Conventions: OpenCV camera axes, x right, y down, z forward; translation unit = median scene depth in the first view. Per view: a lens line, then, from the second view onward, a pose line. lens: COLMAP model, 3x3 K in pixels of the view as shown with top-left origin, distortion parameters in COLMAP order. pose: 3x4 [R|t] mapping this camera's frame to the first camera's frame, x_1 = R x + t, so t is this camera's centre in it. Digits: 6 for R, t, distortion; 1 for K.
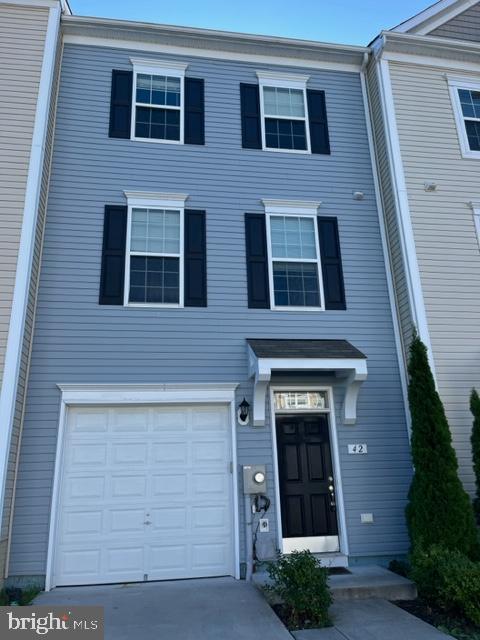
lens RADIAL K [[493.1, 0, 237.0], [0, 493.1, 316.2], [0, 0, 1]] dist [0.095125, -0.122117]
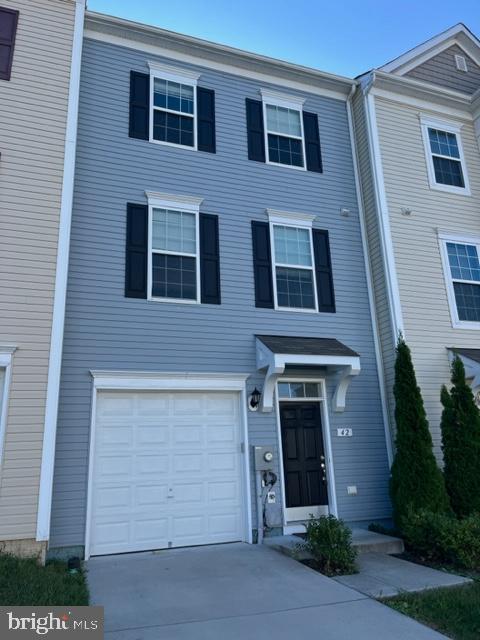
lens RADIAL K [[493.1, 0, 237.0], [0, 493.1, 316.2], [0, 0, 1]] dist [0.095125, -0.122117]
pose [[0.980983, 0.049225, 0.187750, -0.229120], [-0.054470, 0.998253, 0.022877, -0.019631], [-0.186296, -0.032669, 0.981950, -0.092521]]
